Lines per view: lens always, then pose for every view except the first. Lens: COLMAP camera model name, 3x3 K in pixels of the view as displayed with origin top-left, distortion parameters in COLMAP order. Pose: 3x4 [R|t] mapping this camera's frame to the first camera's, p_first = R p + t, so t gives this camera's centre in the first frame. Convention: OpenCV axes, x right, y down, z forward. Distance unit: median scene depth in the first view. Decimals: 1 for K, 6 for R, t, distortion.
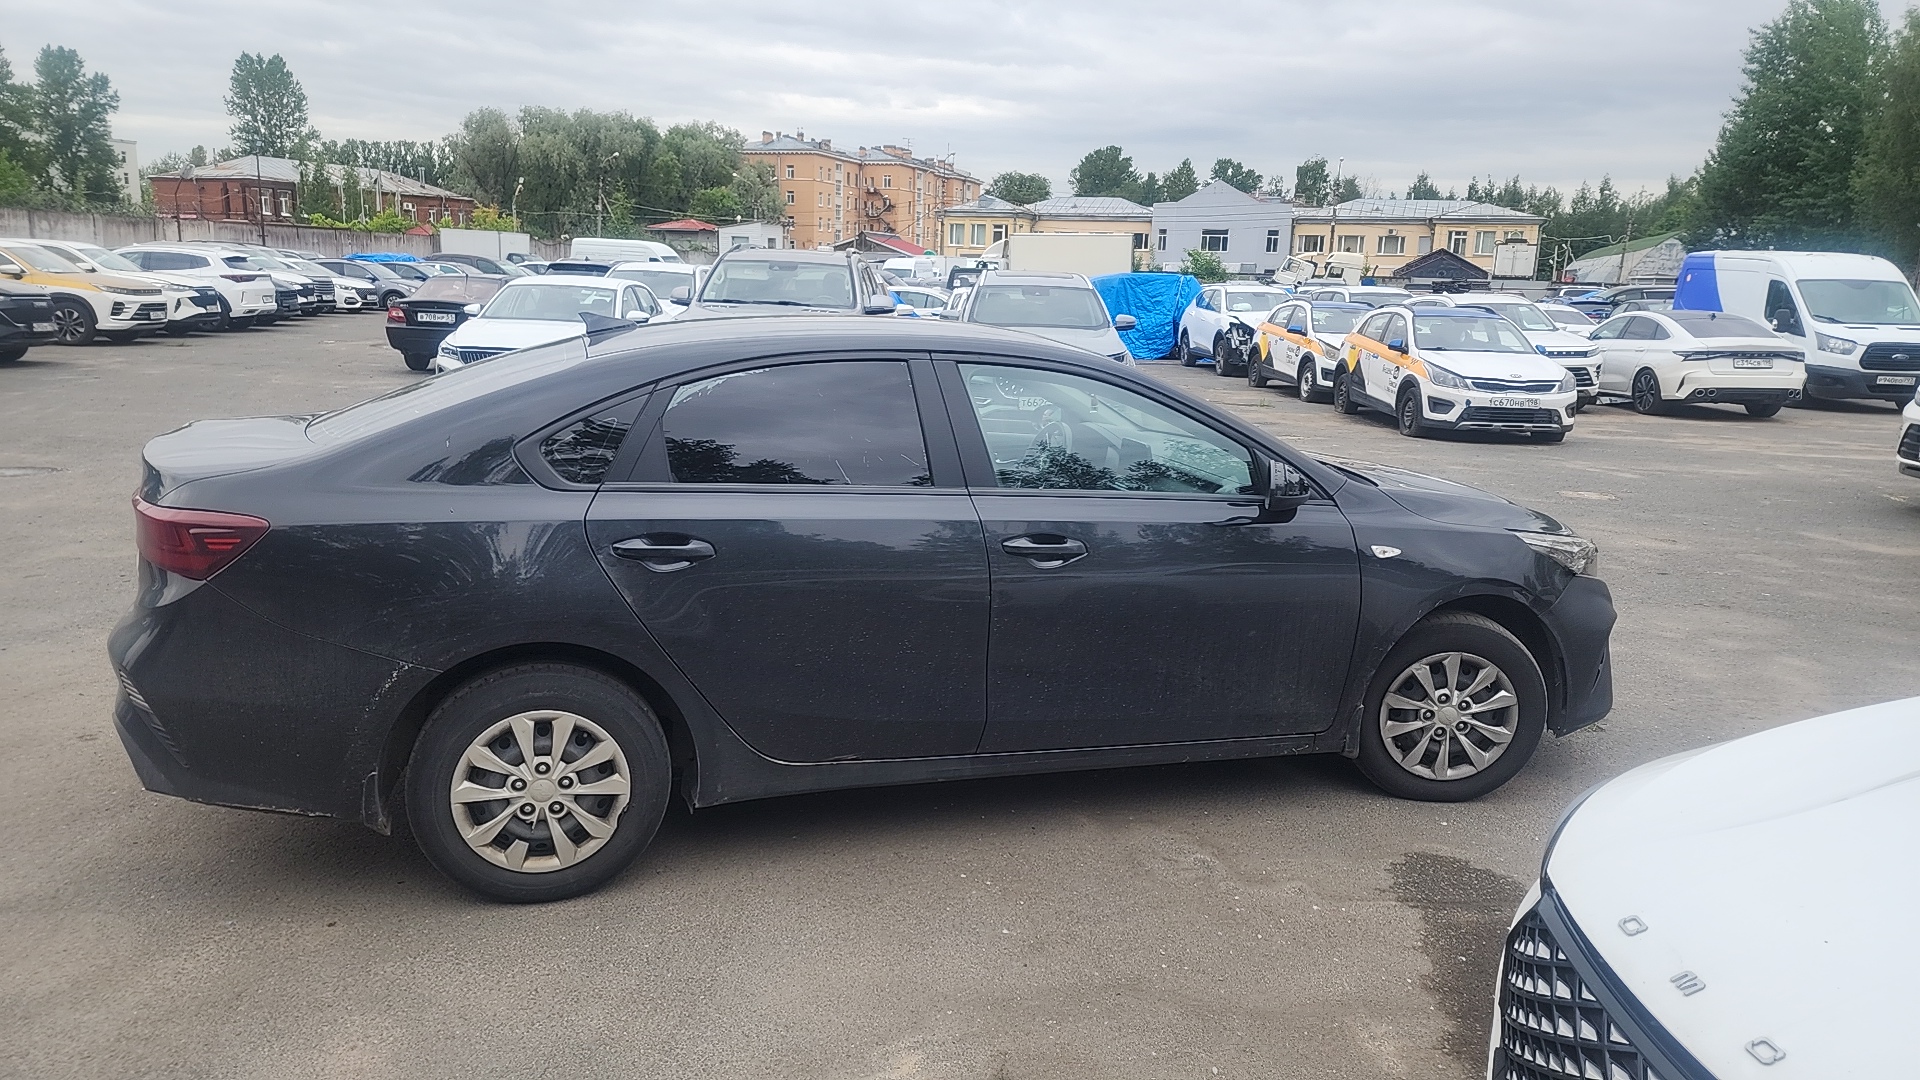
lens RADIAL K [[1283.5, 0, 960.0], [0, 1283.5, 540.0], [0, 0, 1]] dist [0.059632, -0.053550]
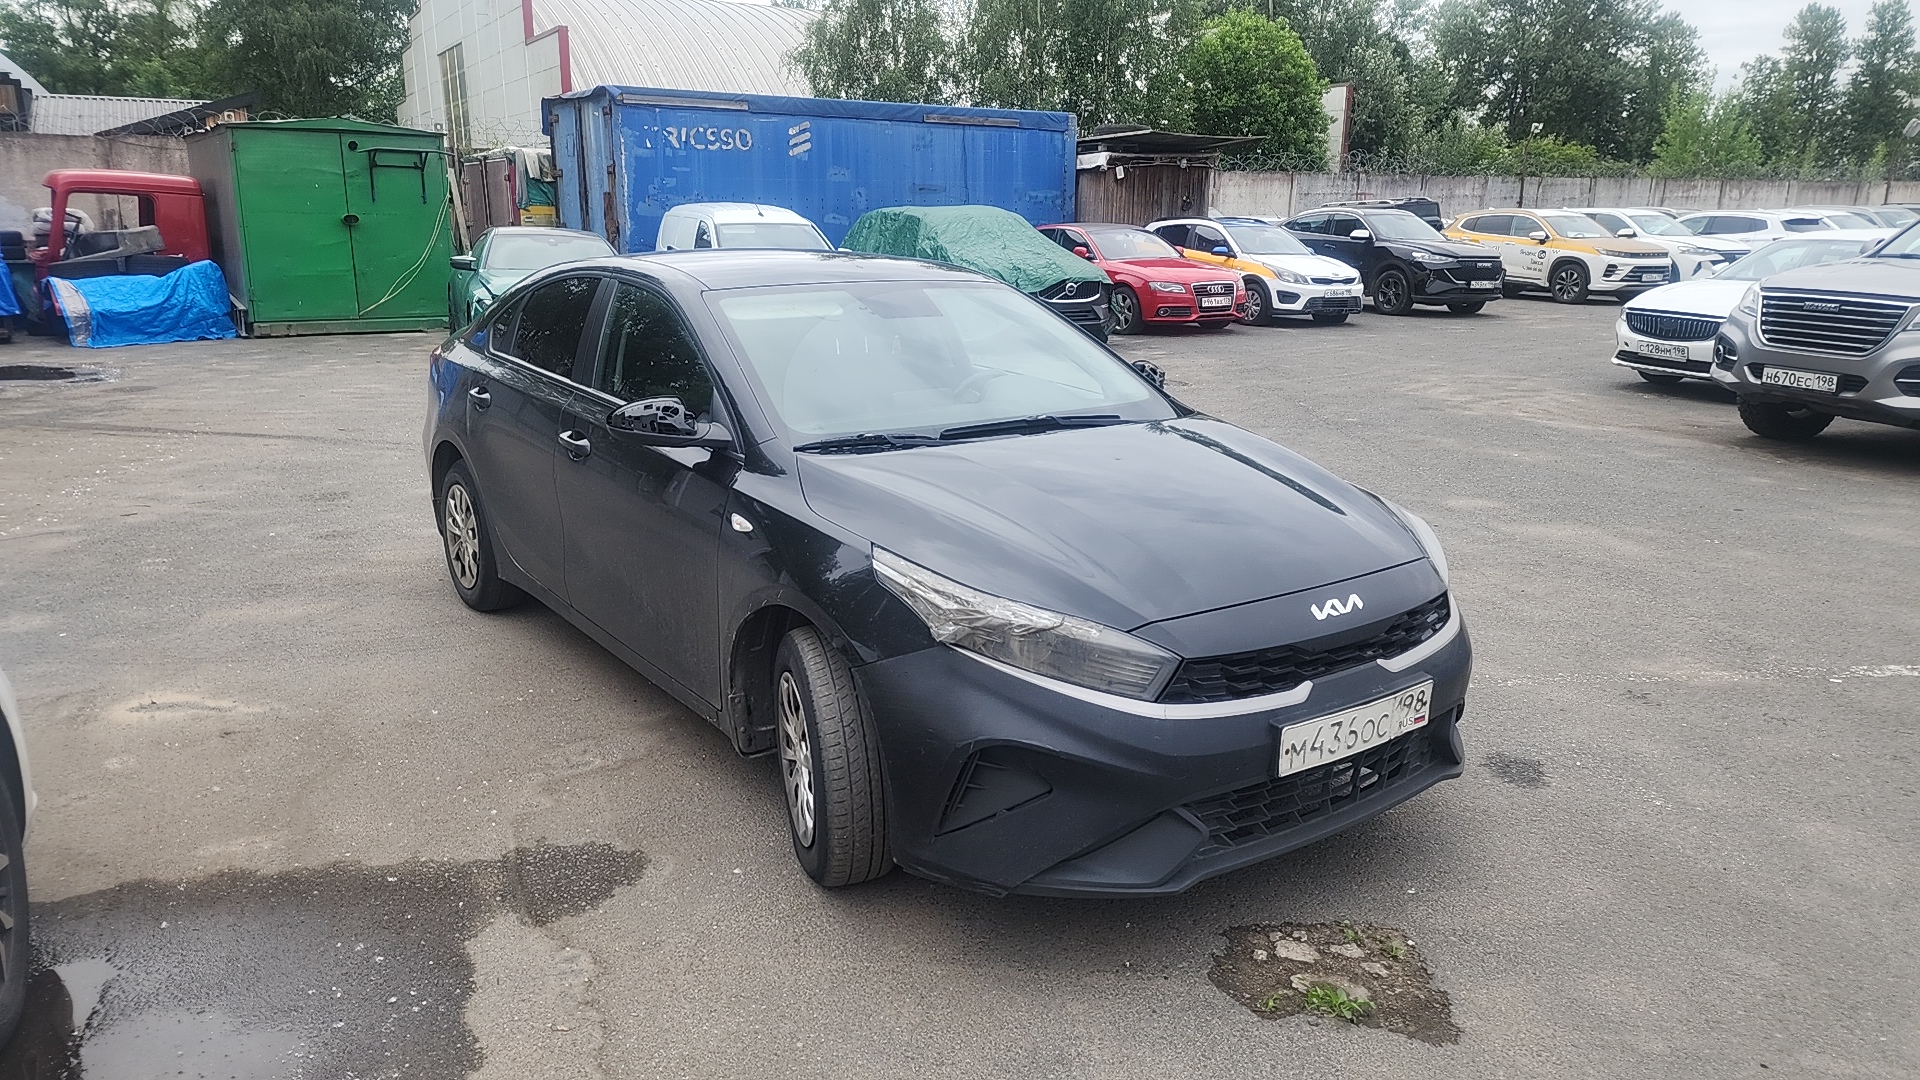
lens RADIAL K [[1283.5, 0, 960.0], [0, 1283.5, 540.0], [0, 0, 1]] dist [0.059632, -0.053550]
pose [[0.333079, 0.203086, -0.920768, 0.057667], [-0.182705, 0.971922, 0.148277, -0.006555], [0.925028, 0.118841, 0.360832, 0.041719]]
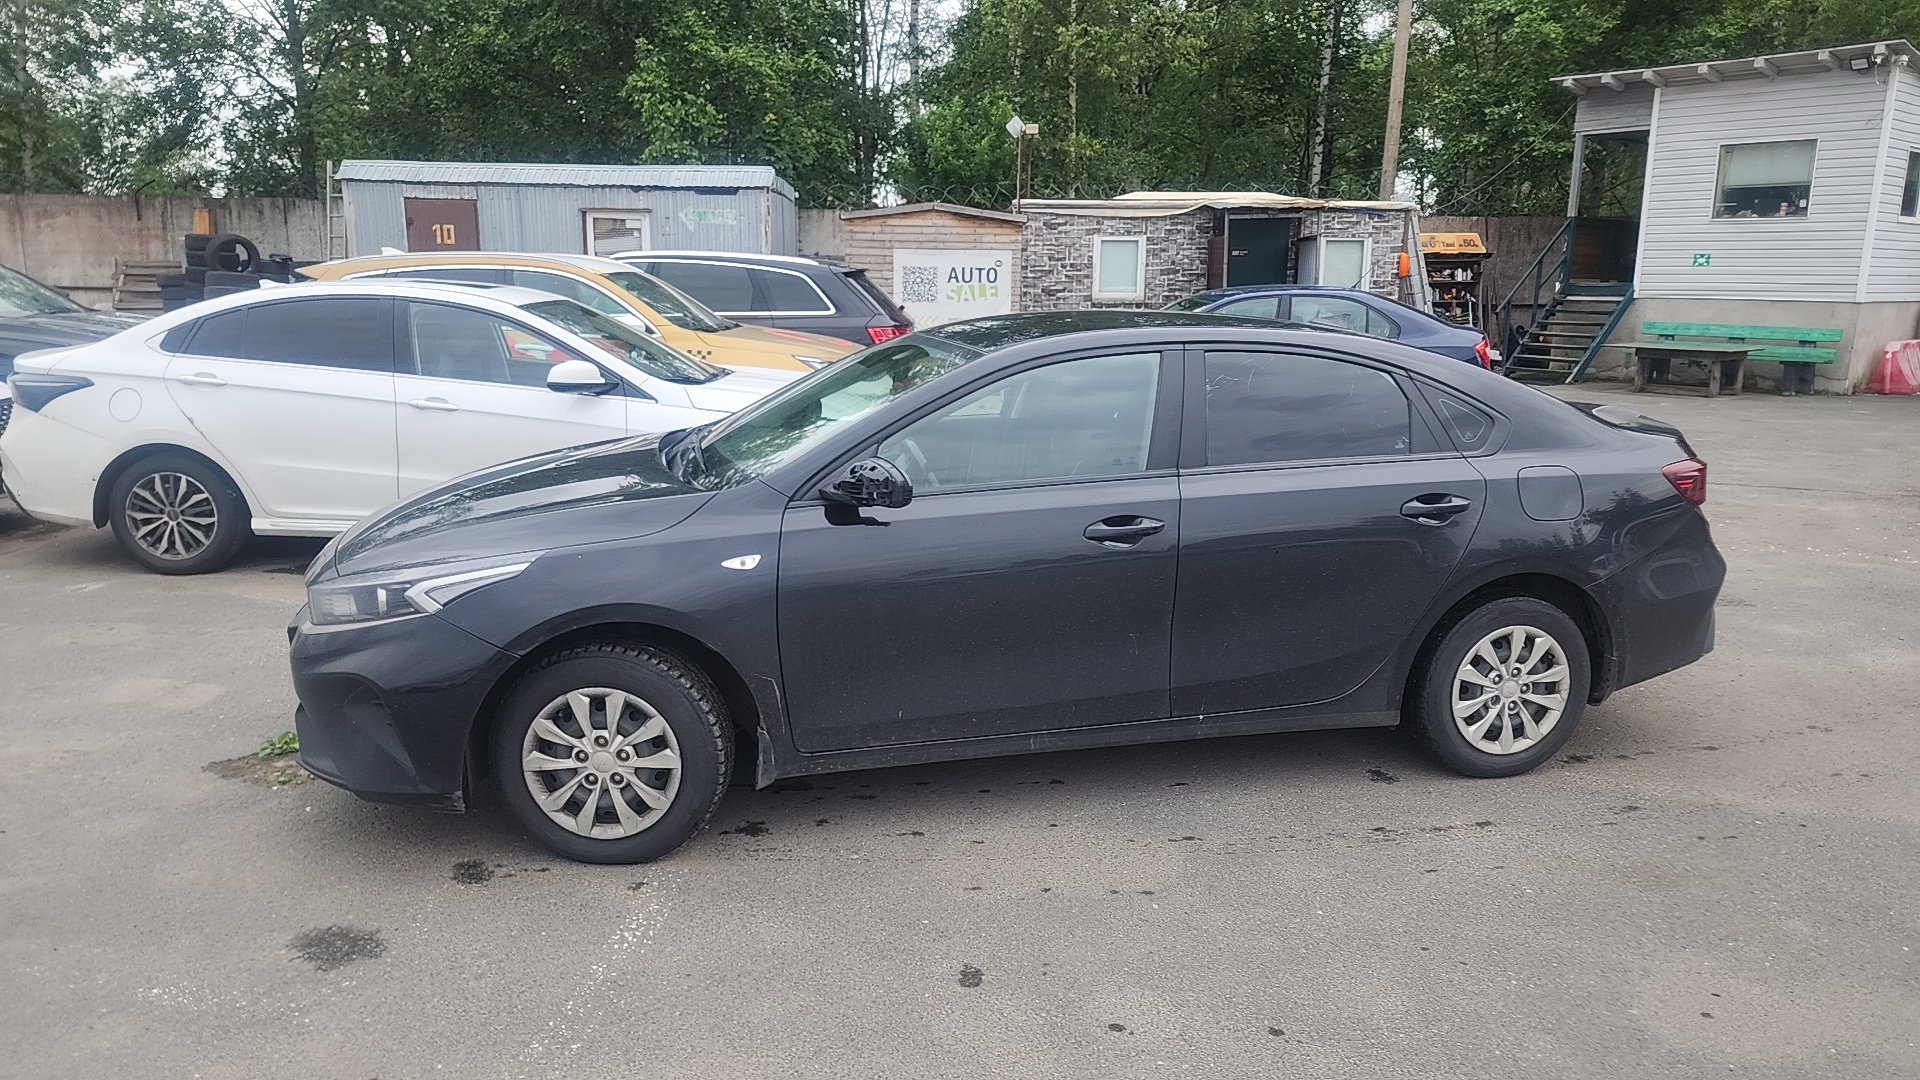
lens RADIAL K [[1283.5, 0, 960.0], [0, 1283.5, 540.0], [0, 0, 1]] dist [0.059632, -0.053550]
pose [[-0.997877, -0.051974, 0.039242, 0.000934], [-0.032291, 0.918144, 0.394930, -0.022390], [-0.056556, 0.392824, -0.917873, 0.111192]]
